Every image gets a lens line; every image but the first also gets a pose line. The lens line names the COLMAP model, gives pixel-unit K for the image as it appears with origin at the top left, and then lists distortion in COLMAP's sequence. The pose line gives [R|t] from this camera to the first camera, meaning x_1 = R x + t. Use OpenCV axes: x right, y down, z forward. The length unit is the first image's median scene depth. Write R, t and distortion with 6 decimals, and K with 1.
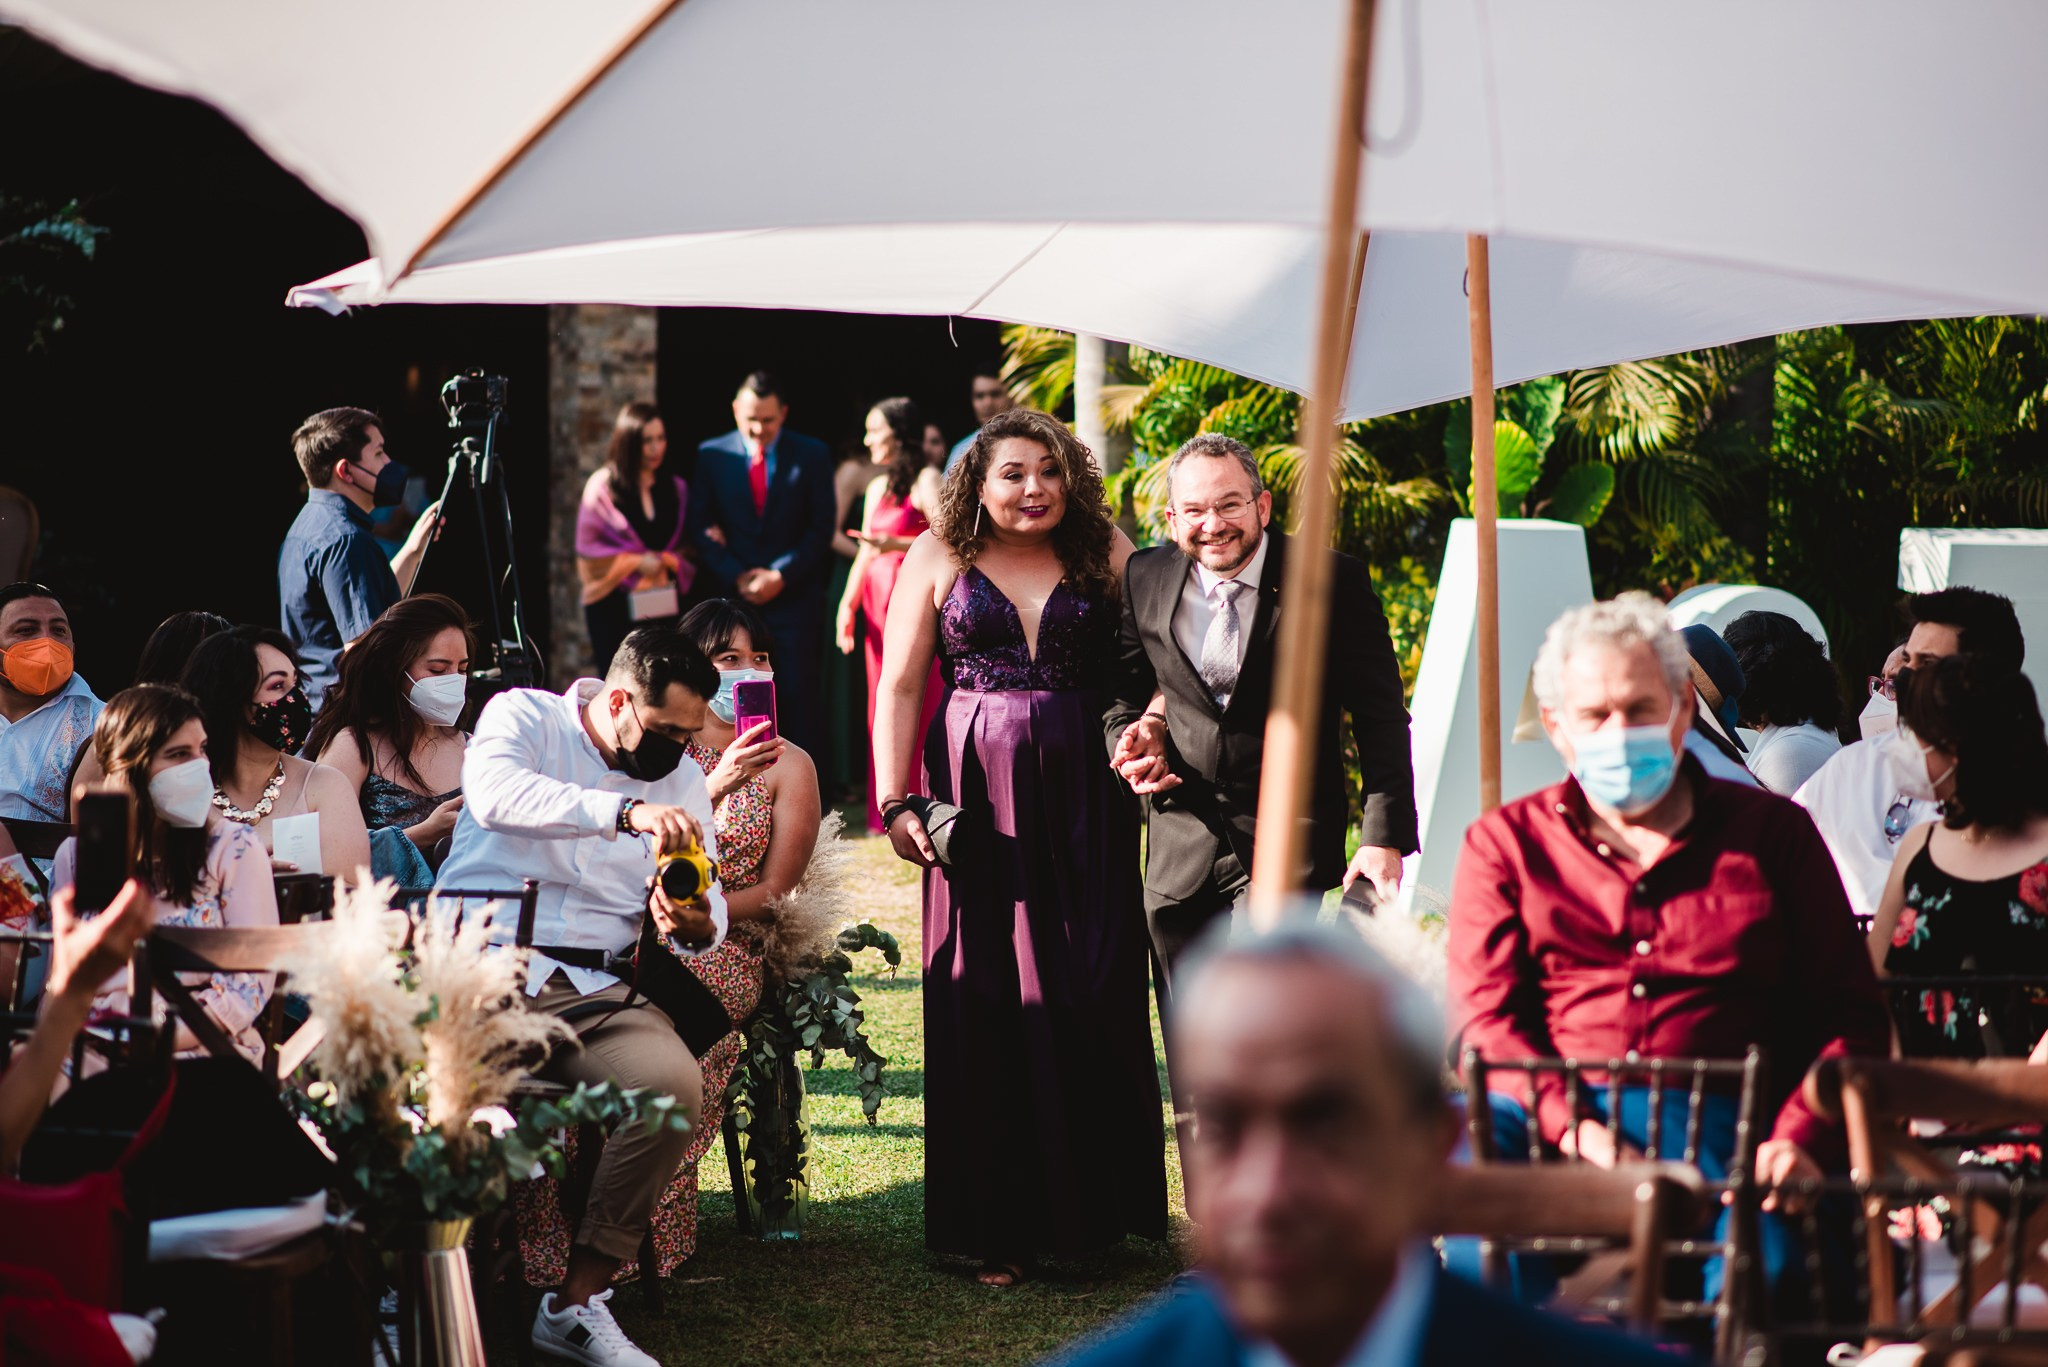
lens RADIAL K [[4912.4, 0, 1024.0], [0, 4912.4, 683.5], [0, 0, 1]] dist [0.036536, 0.759367]
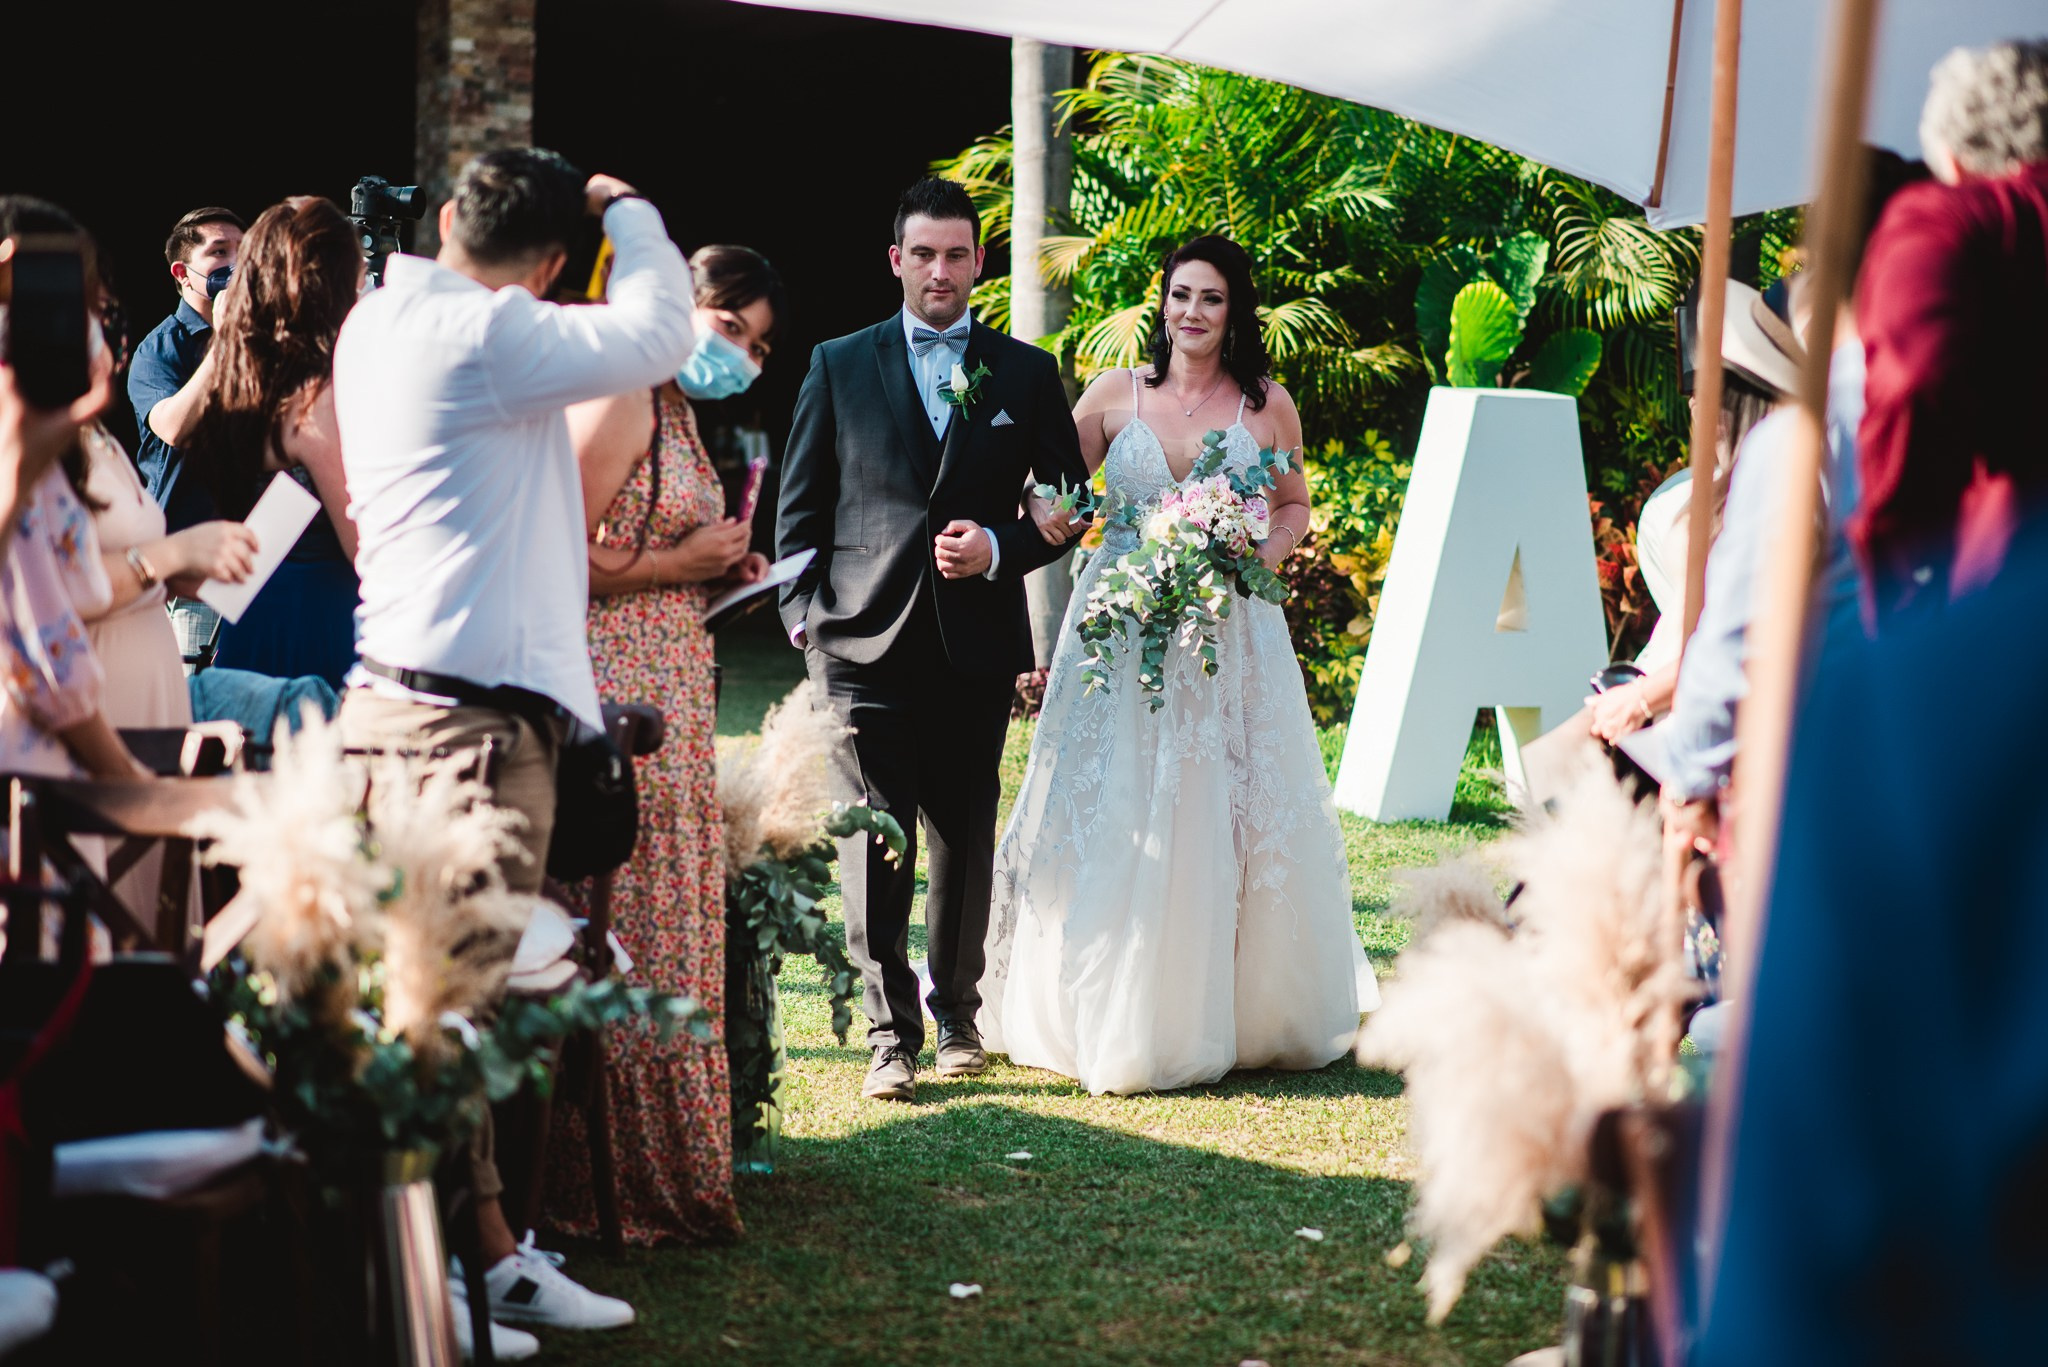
lens RADIAL K [[4873.6, 0, 1024.0], [0, 4873.6, 683.5], [0, 0, 1]] dist [-0.022483, 1.227775]
pose [[0.998942, 0.017467, 0.042541, -0.041891], [-0.018114, 0.999725, 0.014864, 0.015561], [-0.042270, -0.015619, 0.998984, 0.162636]]
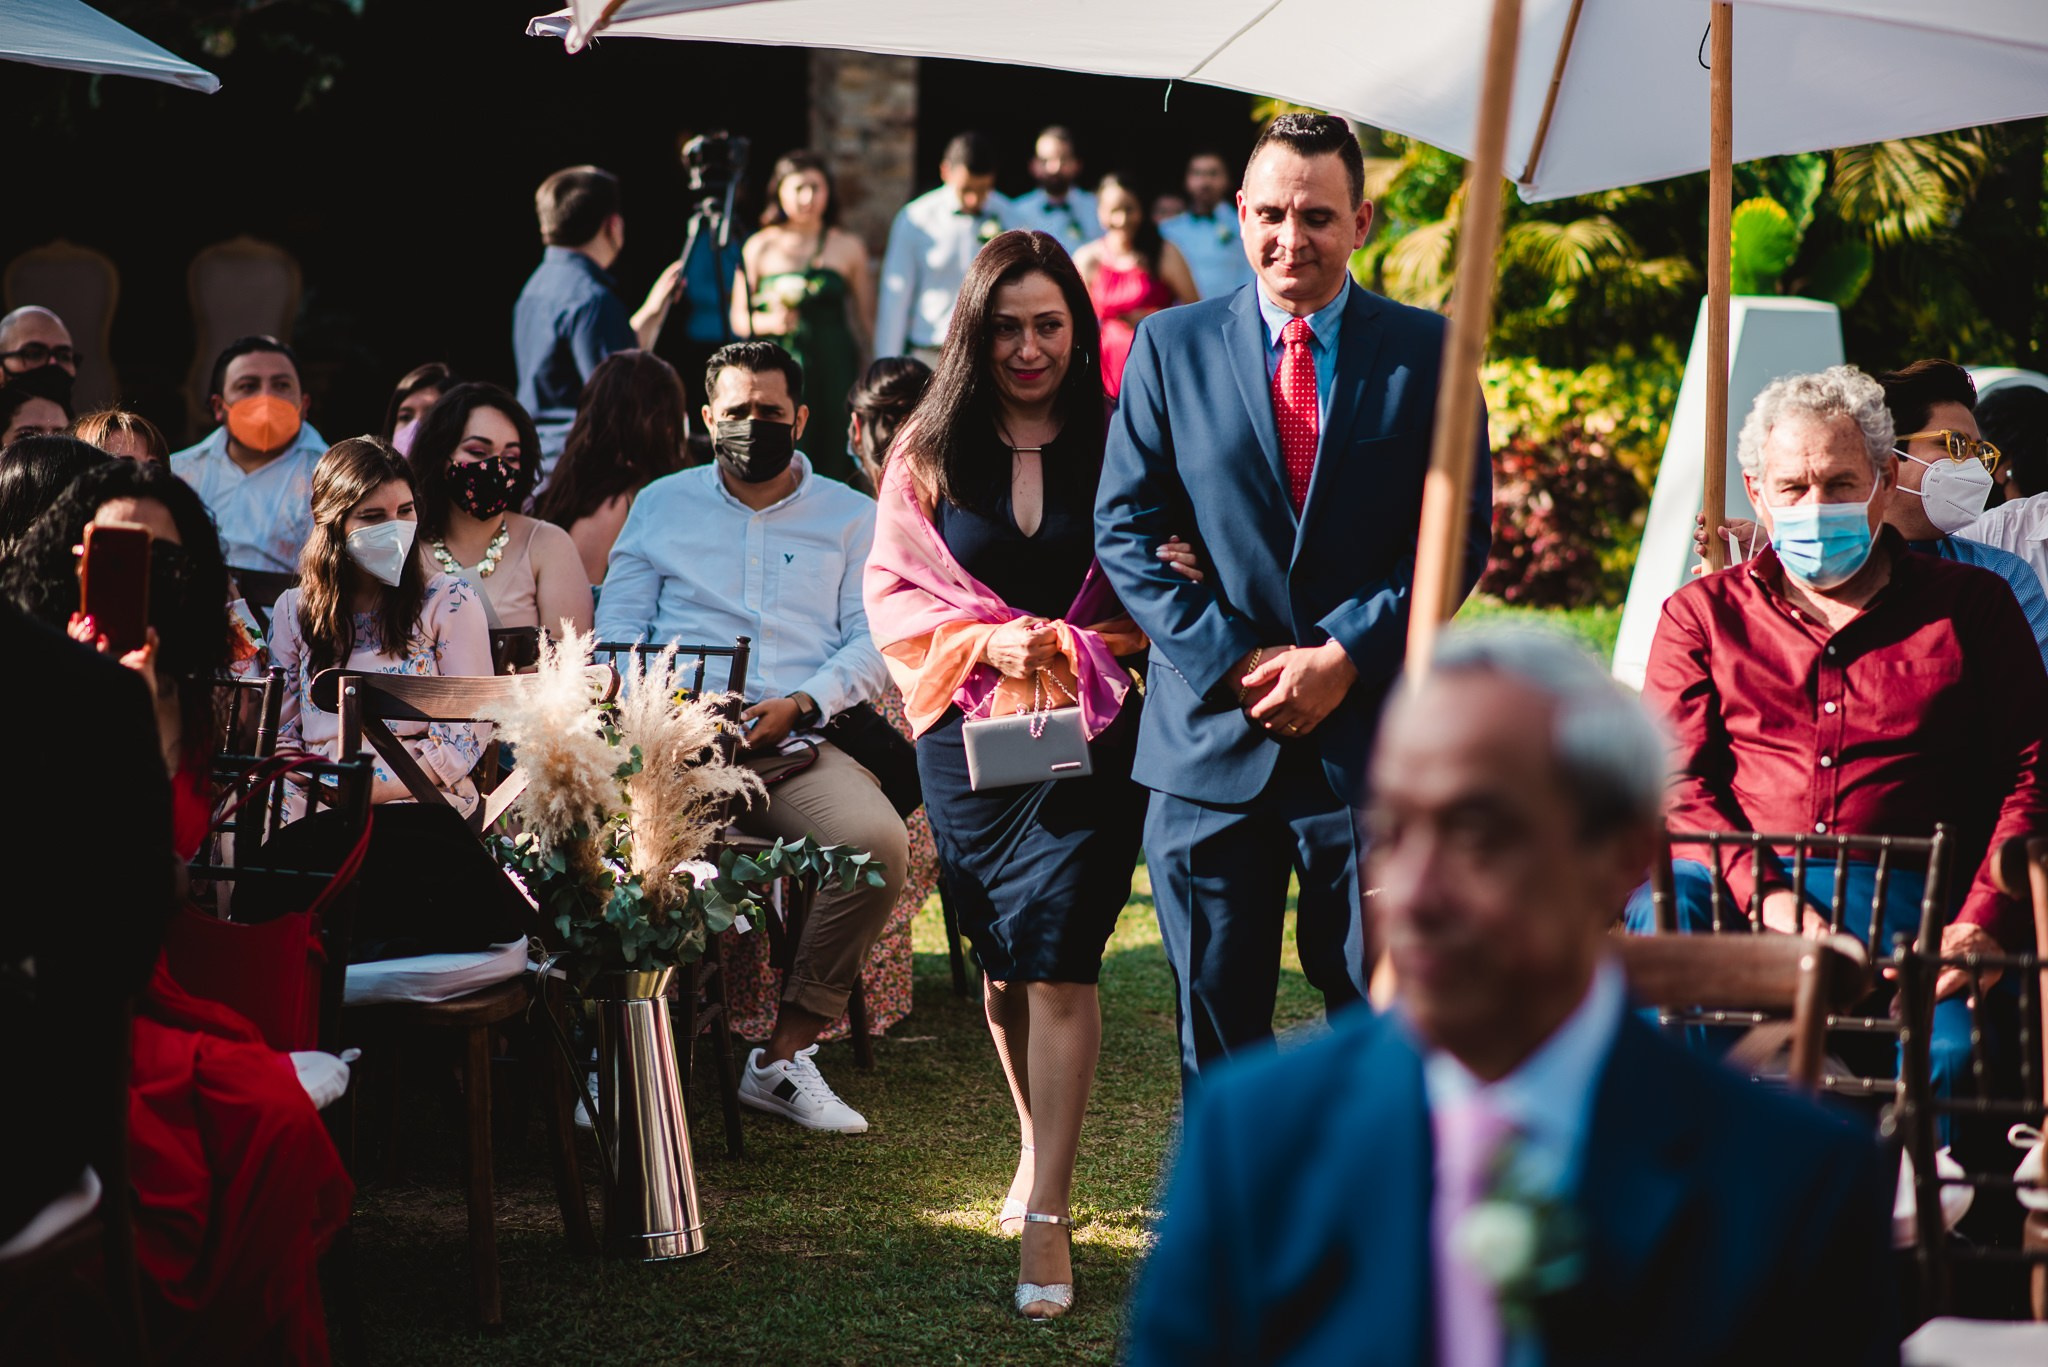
lens RADIAL K [[4912.4, 0, 1024.0], [0, 4912.4, 683.5], [0, 0, 1]] dist [0.036536, 0.759367]
pose [[0.998204, 0.020078, -0.056449, 0.012715], [-0.017505, 0.998801, 0.045707, 0.002245], [0.057299, -0.044637, 0.997359, 0.000310]]
